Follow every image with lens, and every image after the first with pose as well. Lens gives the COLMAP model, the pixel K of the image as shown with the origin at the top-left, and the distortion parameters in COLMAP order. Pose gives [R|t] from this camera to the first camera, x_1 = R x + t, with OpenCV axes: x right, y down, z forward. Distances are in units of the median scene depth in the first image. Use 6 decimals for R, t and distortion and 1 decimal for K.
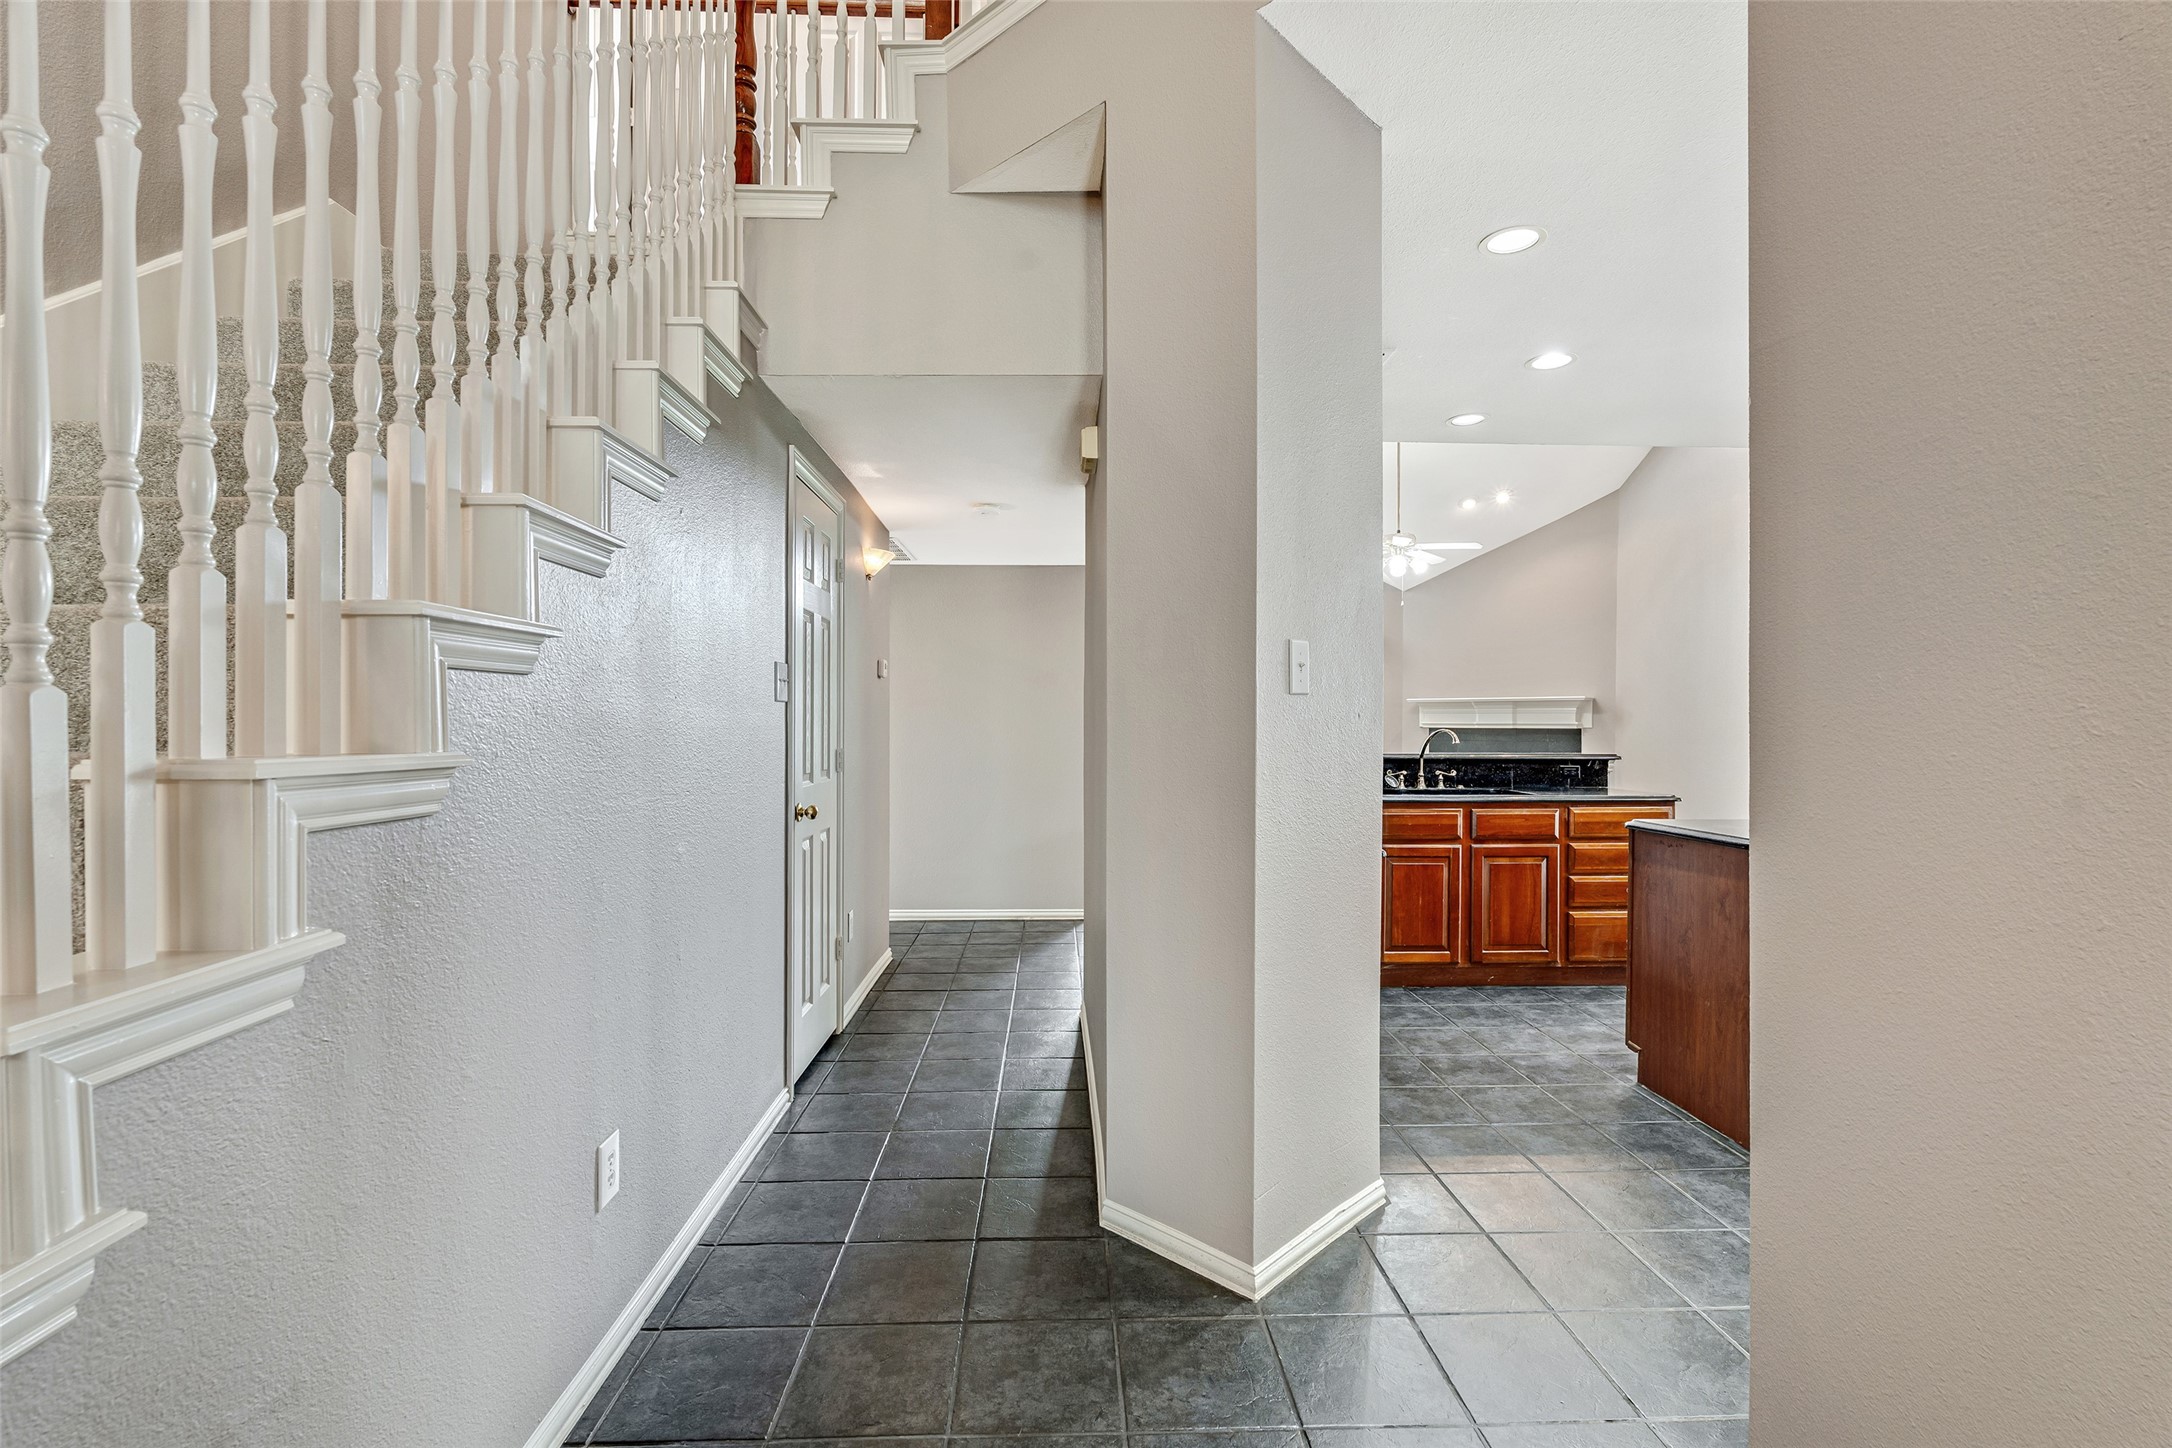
lens RADIAL K [[947.7, 0, 1085.4], [0, 947.7, 739.5], [0, 0, 1]] dist [0.003086, -0.001539]
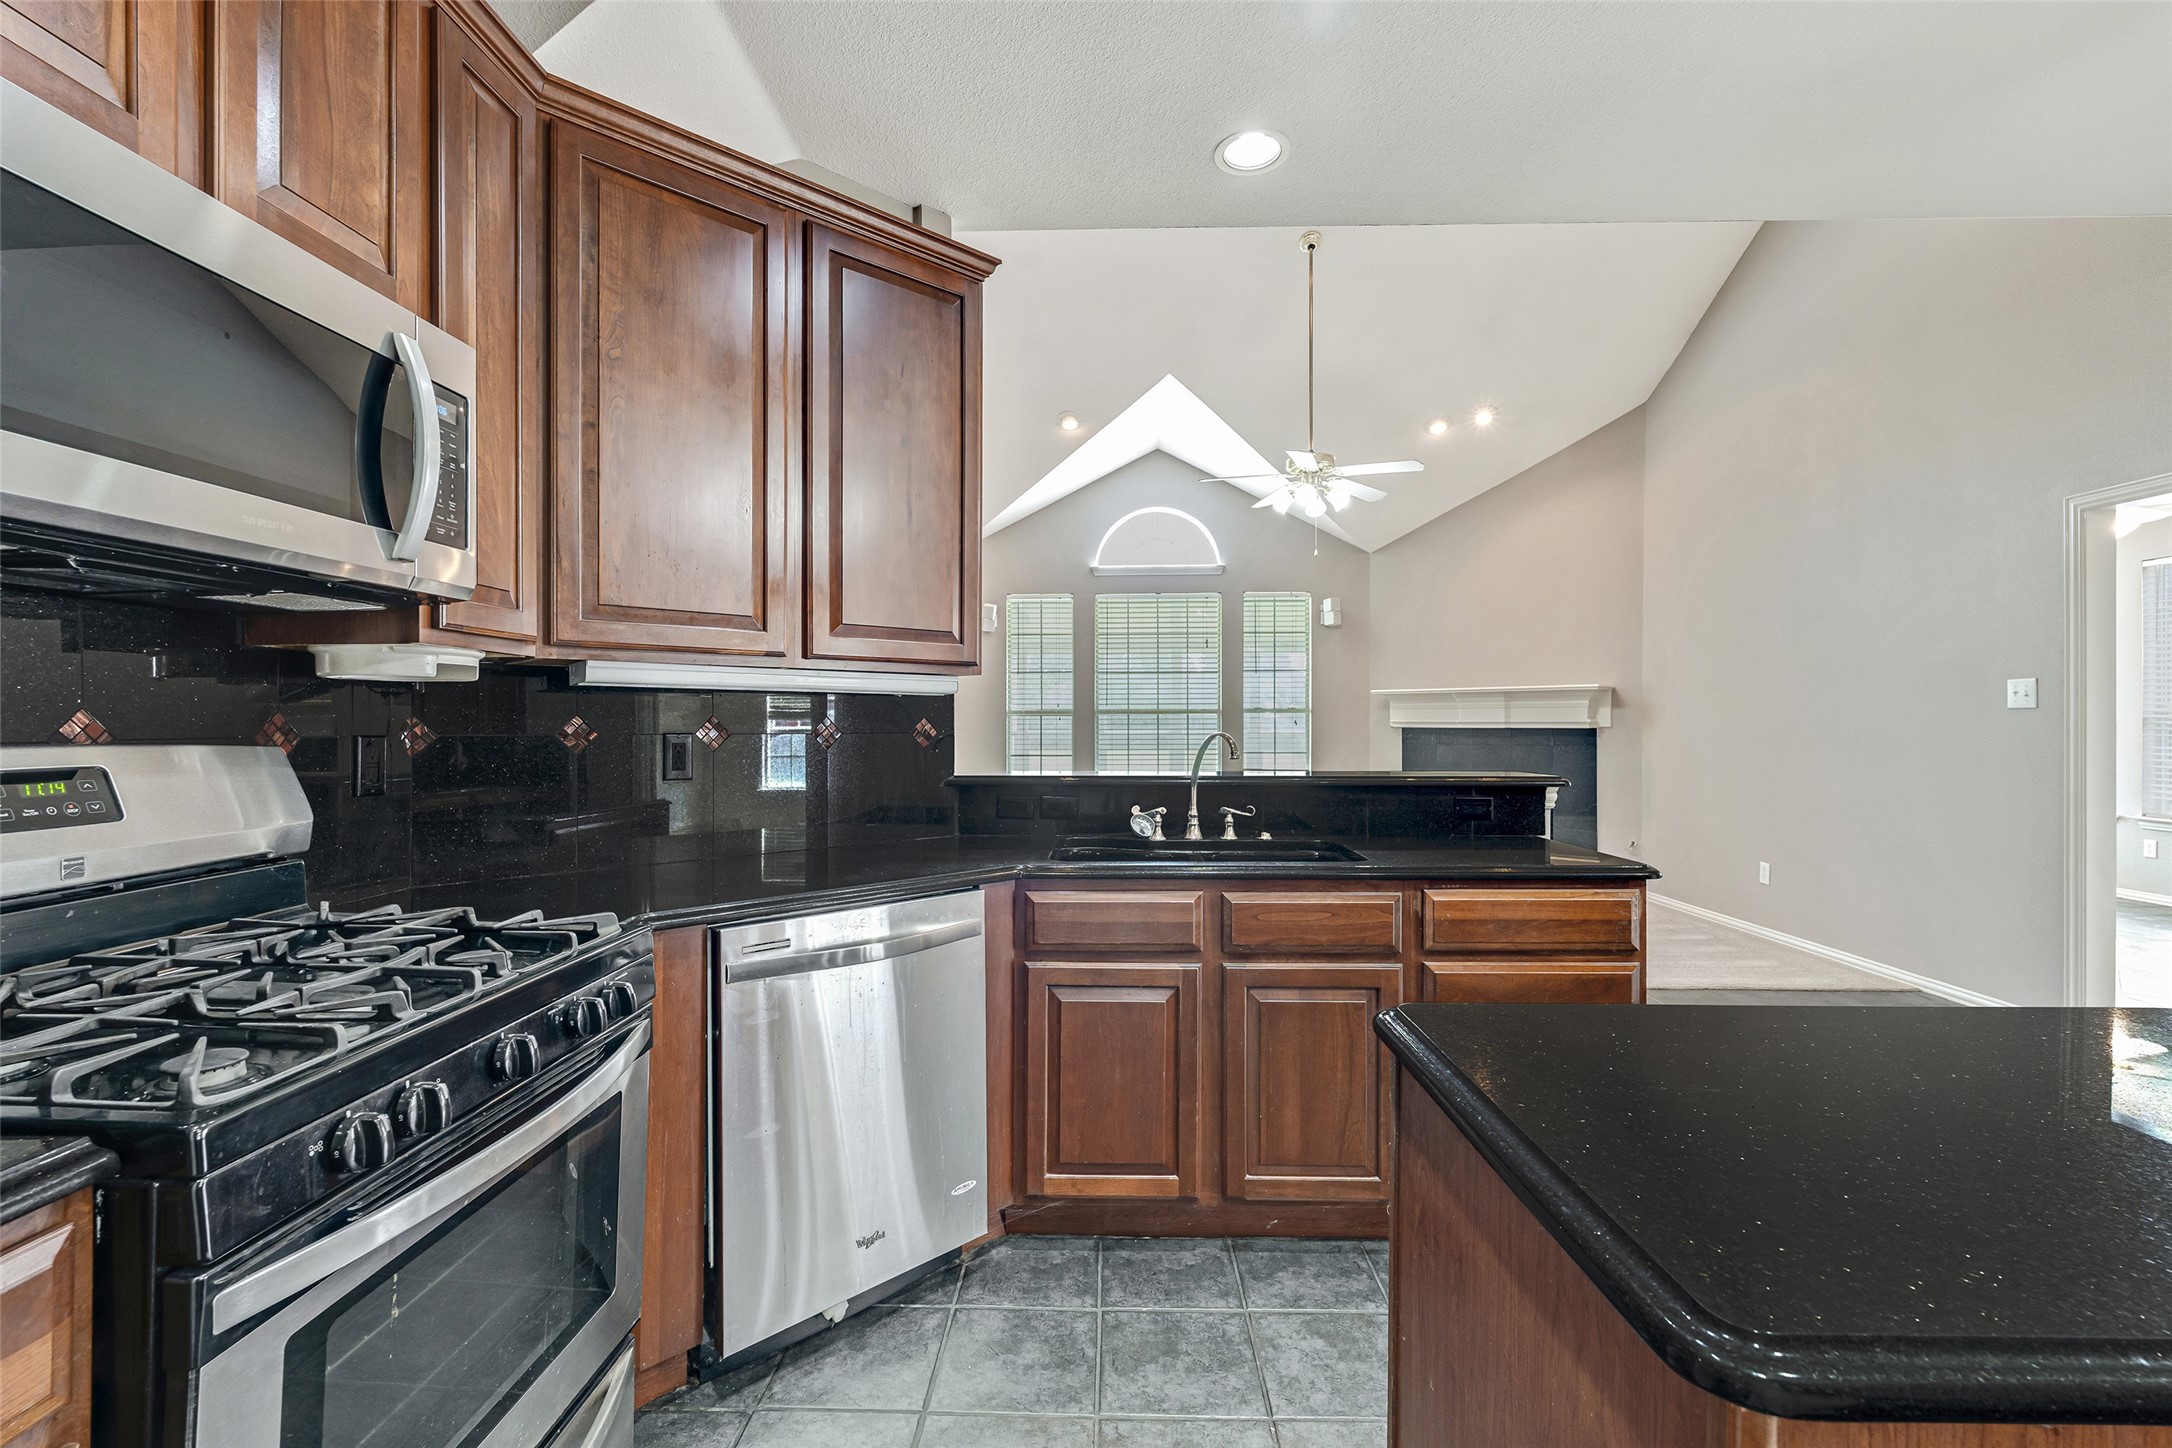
lens RADIAL K [[947.7, 0, 1078.8], [0, 947.7, 730.2], [0, 0, 1]] dist [0.003086, -0.001539]
pose [[0.997485, -0.000294, -0.070872, 0.366526], [-0.000215, 0.999974, -0.007172, -0.008824], [0.070872, 0.007169, 0.997460, 0.492335]]
